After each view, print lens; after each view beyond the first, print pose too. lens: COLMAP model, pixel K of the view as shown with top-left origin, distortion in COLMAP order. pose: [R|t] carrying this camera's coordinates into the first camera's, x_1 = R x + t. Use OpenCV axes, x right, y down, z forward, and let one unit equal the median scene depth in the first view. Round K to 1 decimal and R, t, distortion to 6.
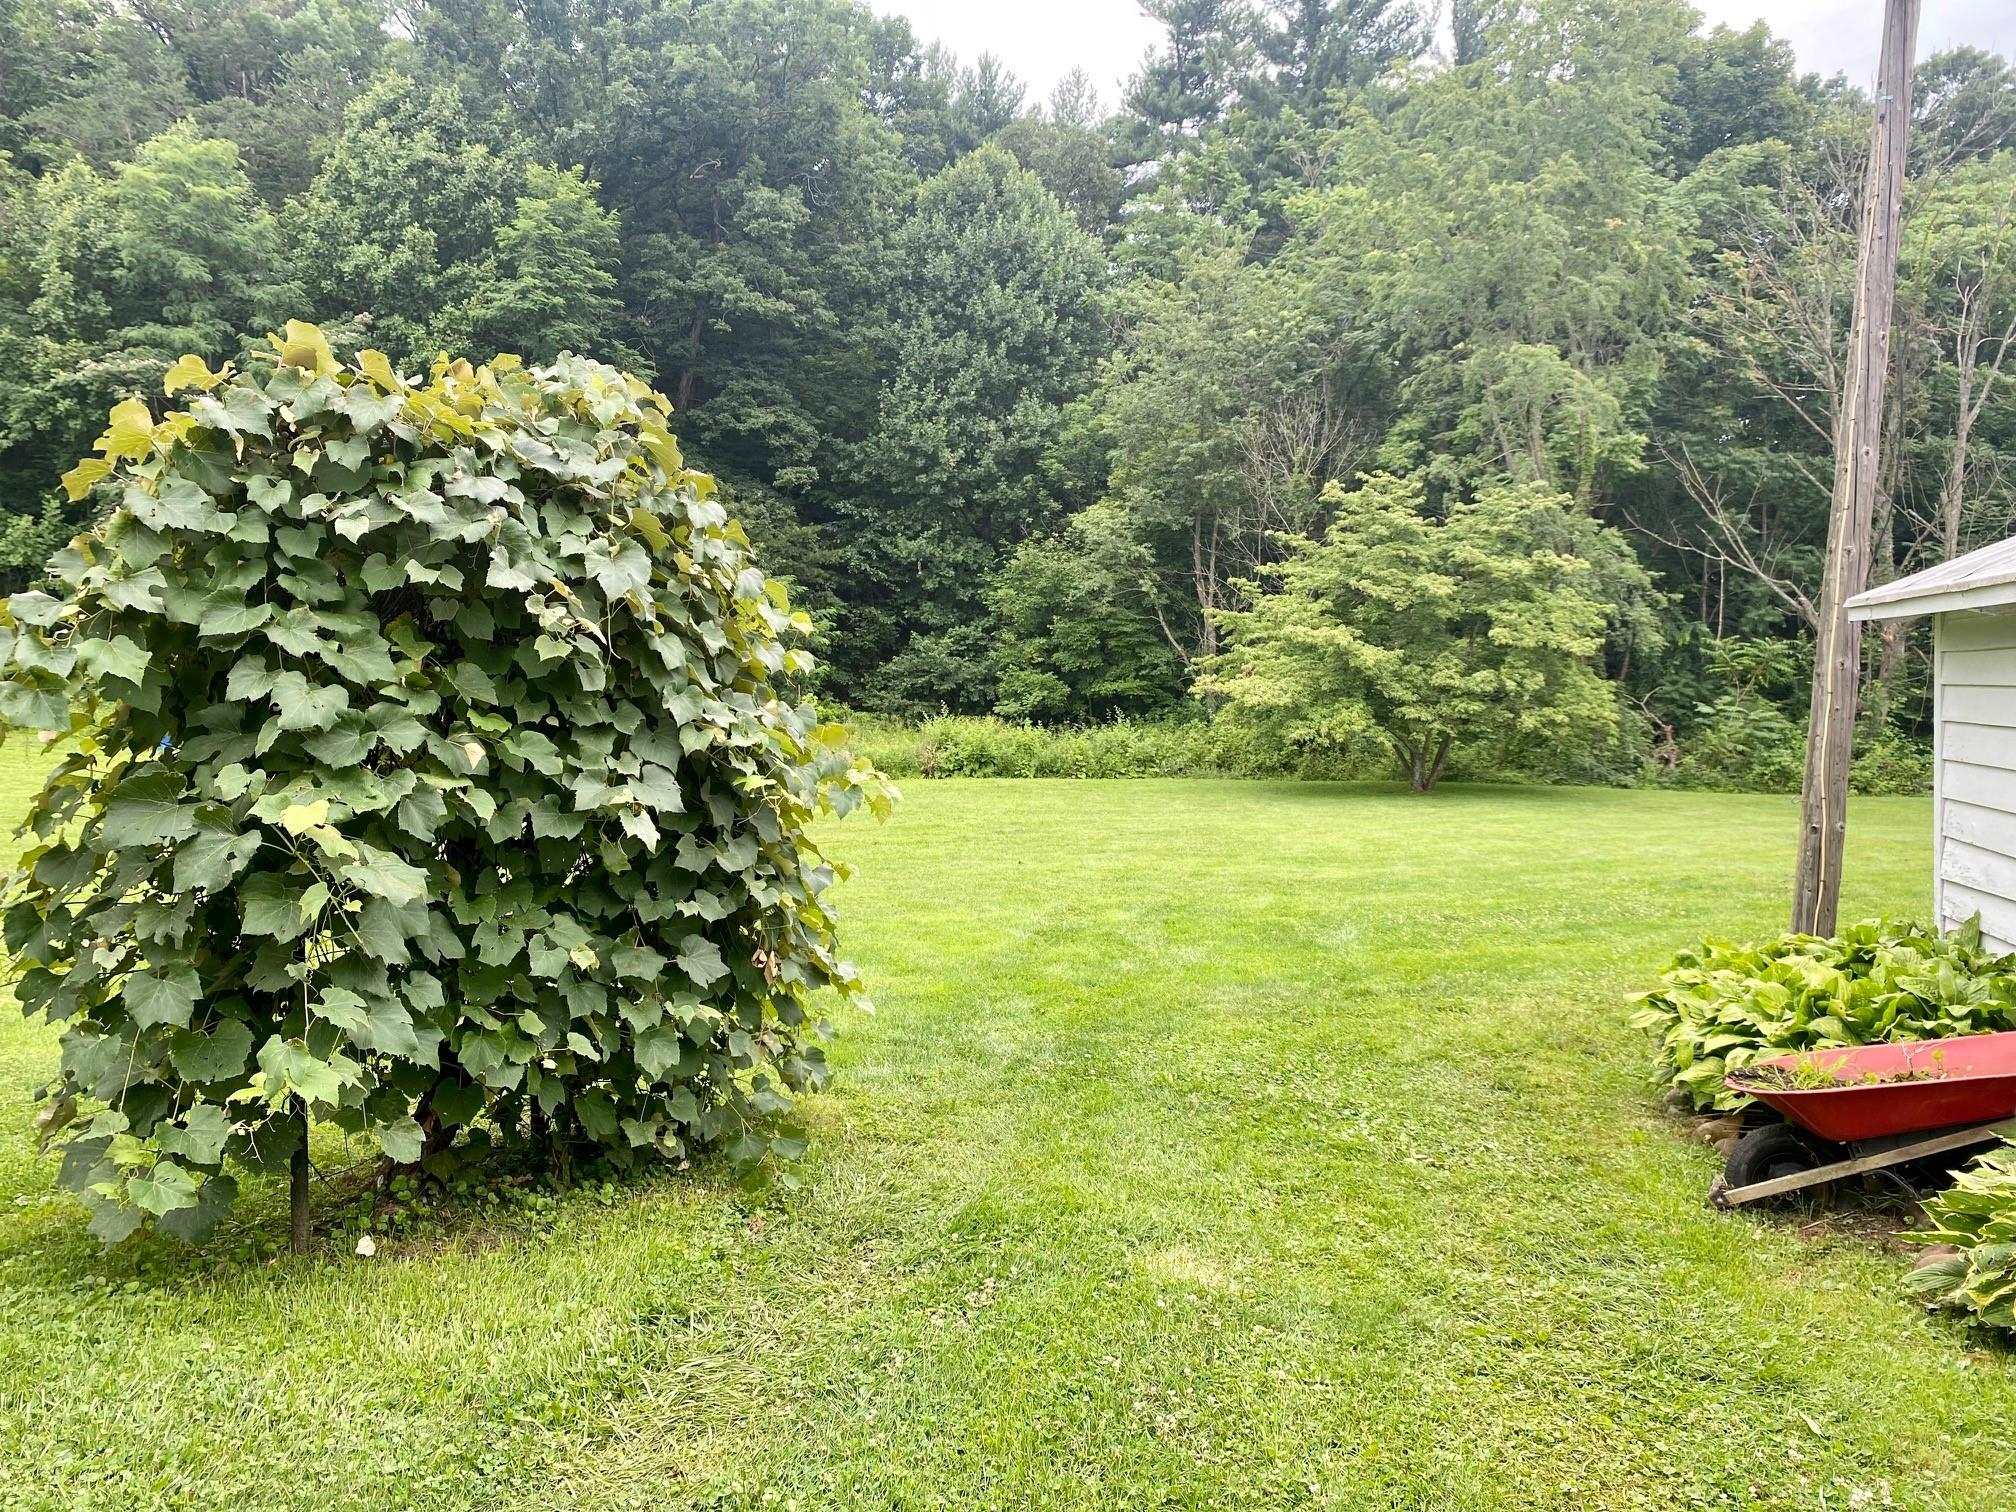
lens RADIAL K [[1537.6, 0, 1007.0], [0, 1537.6, 797.6], [0, 0, 1]] dist [0.045973, -0.054793]
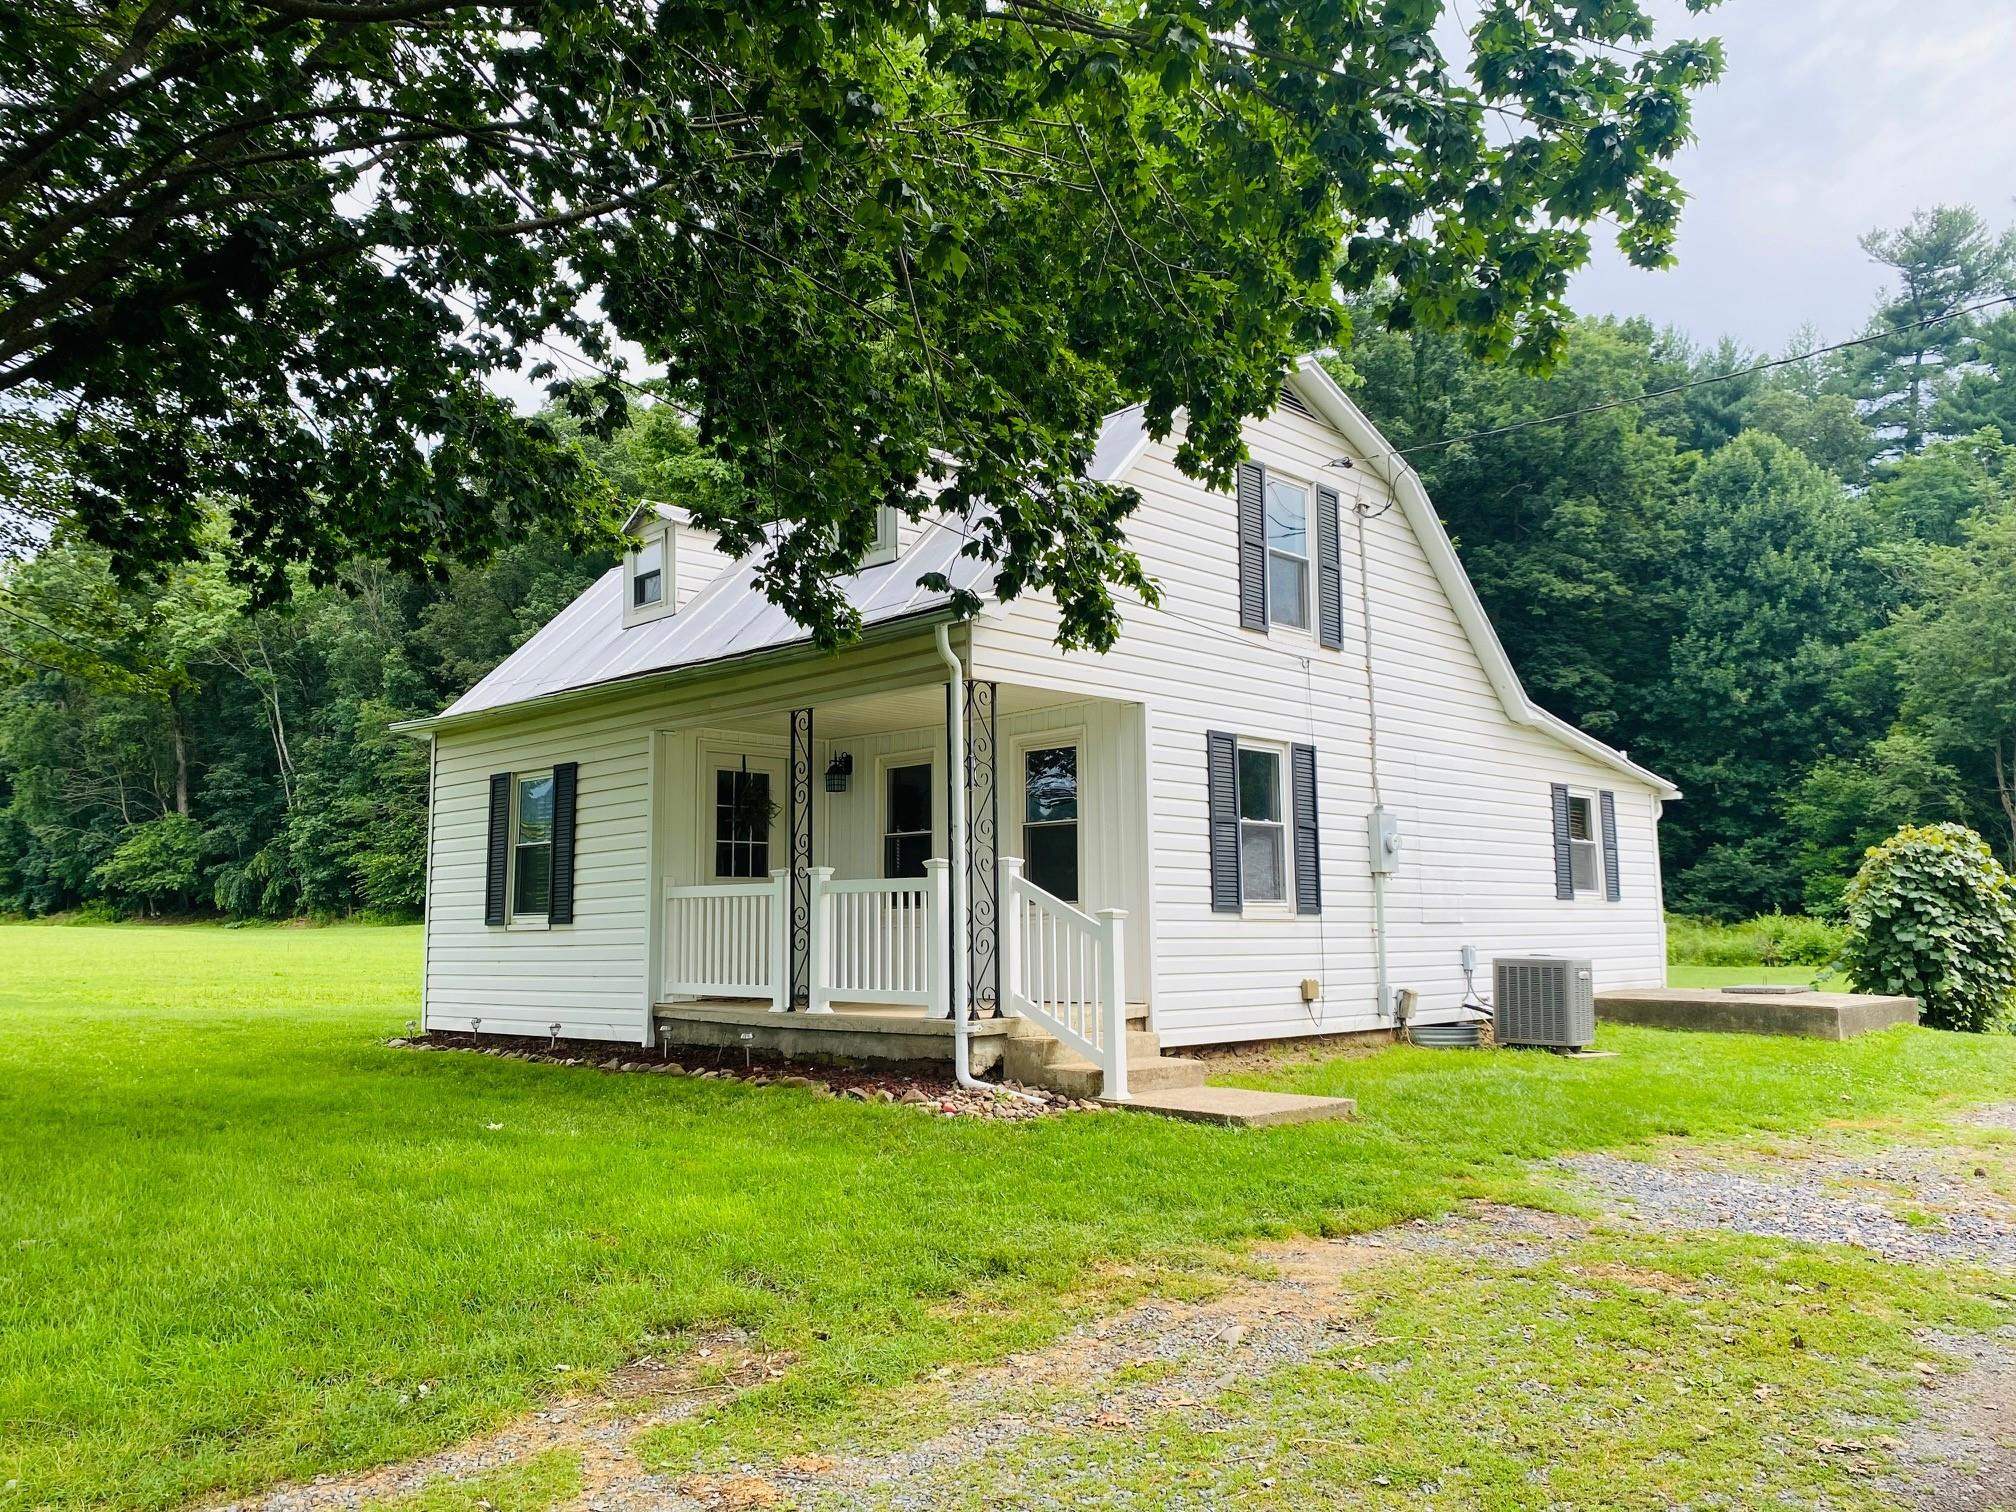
lens RADIAL K [[1537.6, 0, 986.4], [0, 1537.6, 741.5], [0, 0, 1]] dist [0.045973, -0.054793]
pose [[0.908872, -0.052523, -0.413754, -0.073349], [-0.016314, 0.986803, -0.161103, 0.015179], [0.416755, 0.153172, 0.896021, -0.306546]]
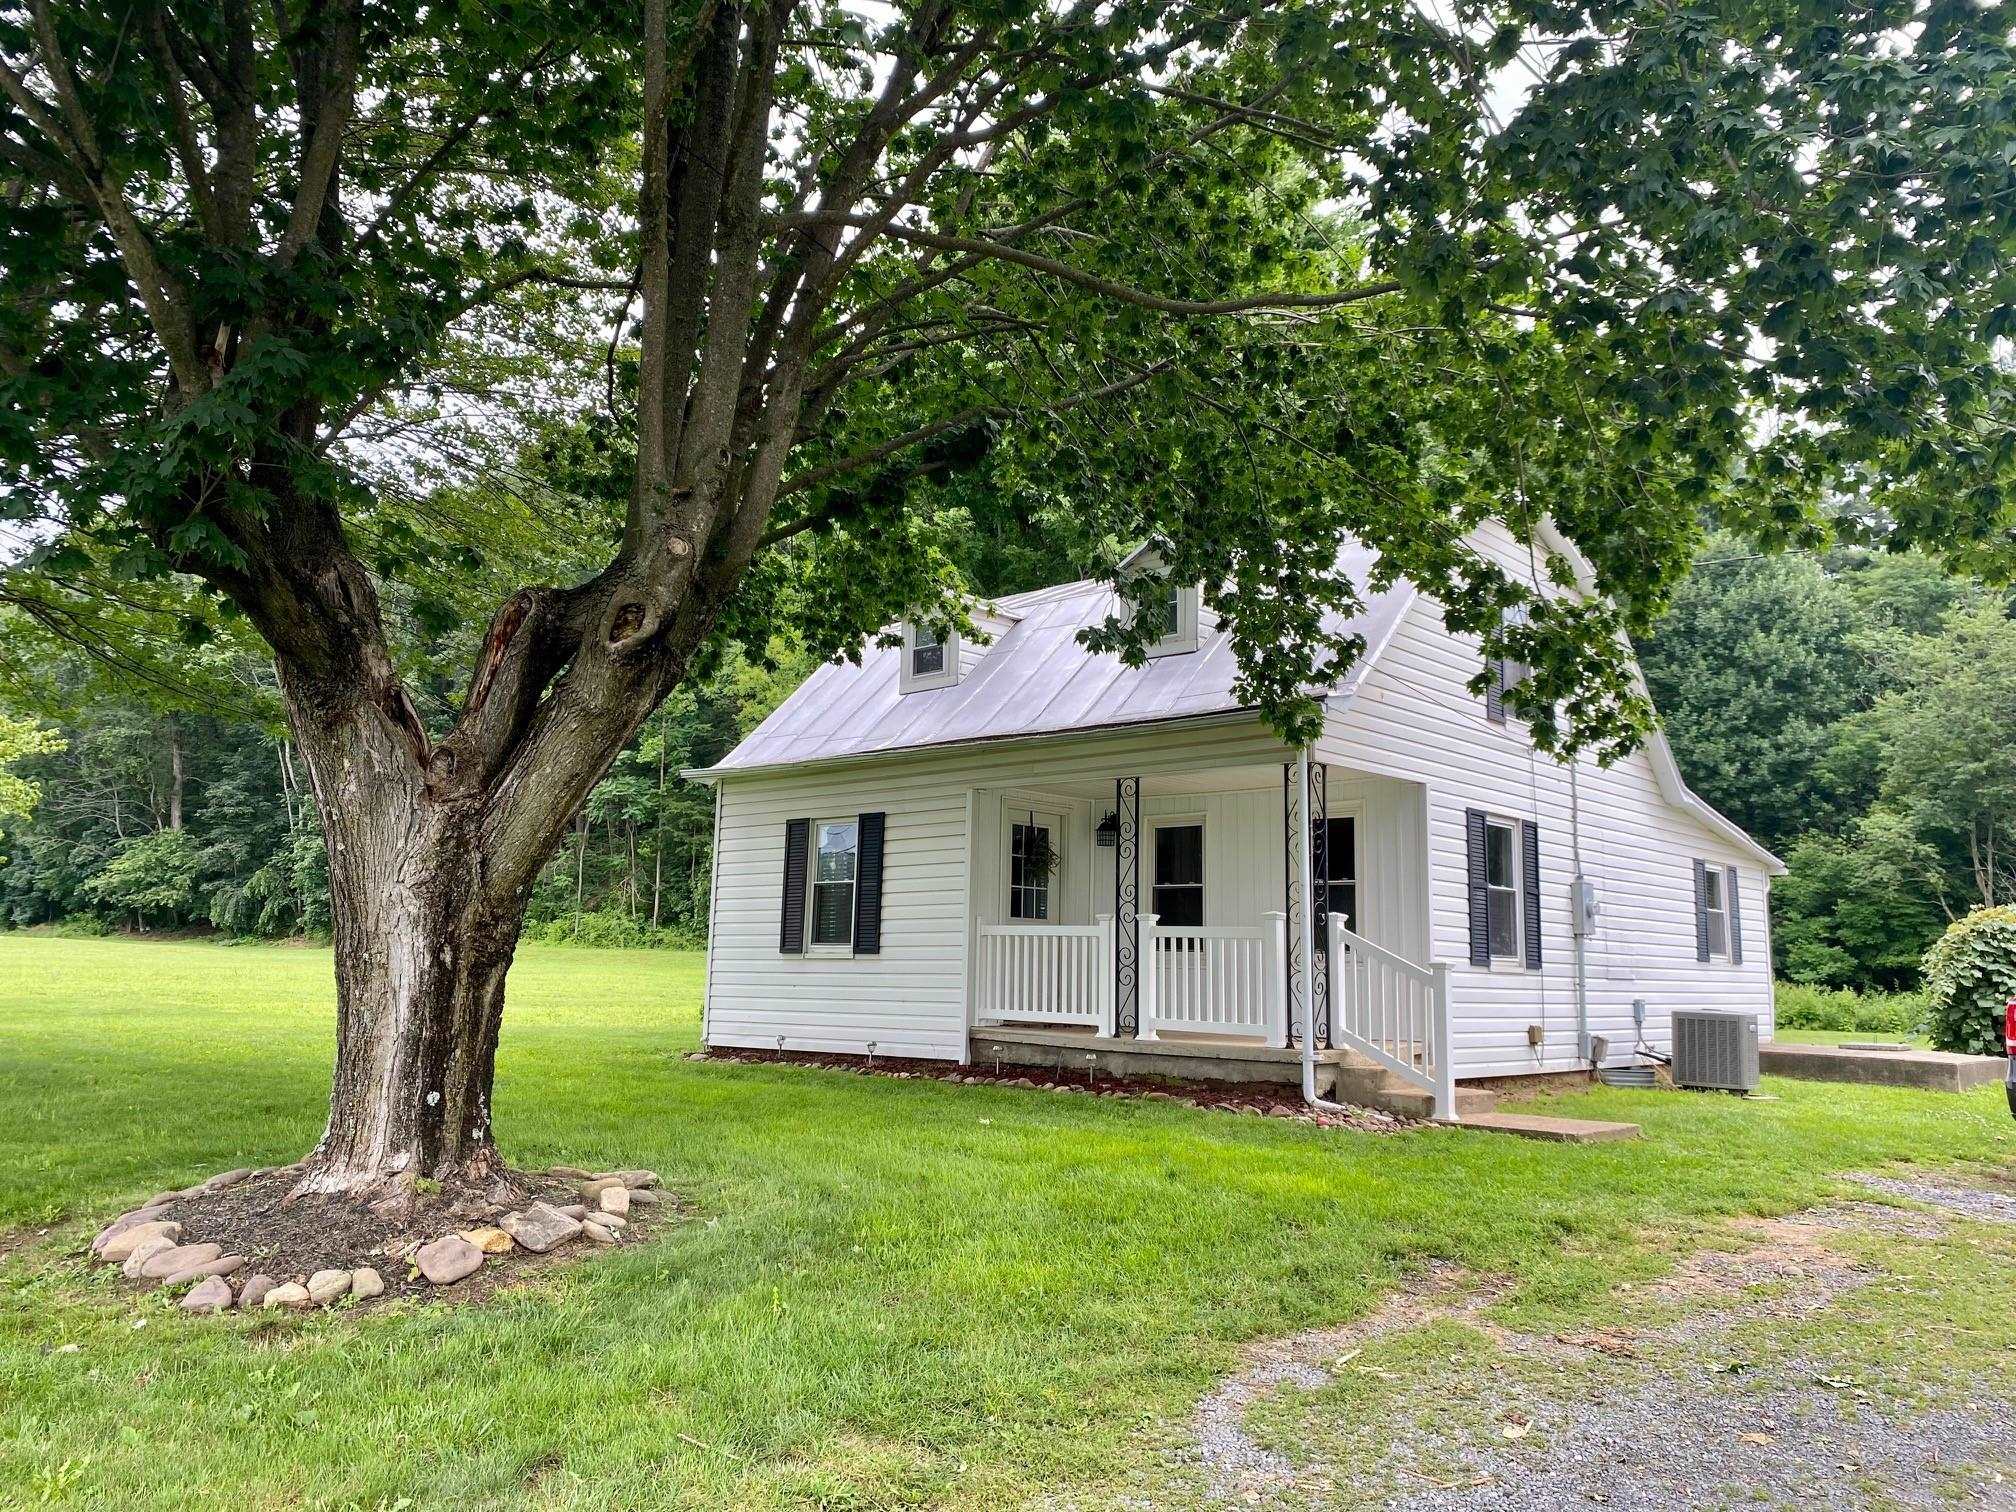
lens RADIAL K [[1537.6, 0, 1000.0], [0, 1537.6, 730.9], [0, 0, 1]] dist [0.045973, -0.054793]
pose [[0.926089, -0.032202, -0.375930, -0.112070], [-0.045053, 0.979785, -0.194914, 0.019009], [0.374607, 0.197444, 0.905917, -0.364014]]
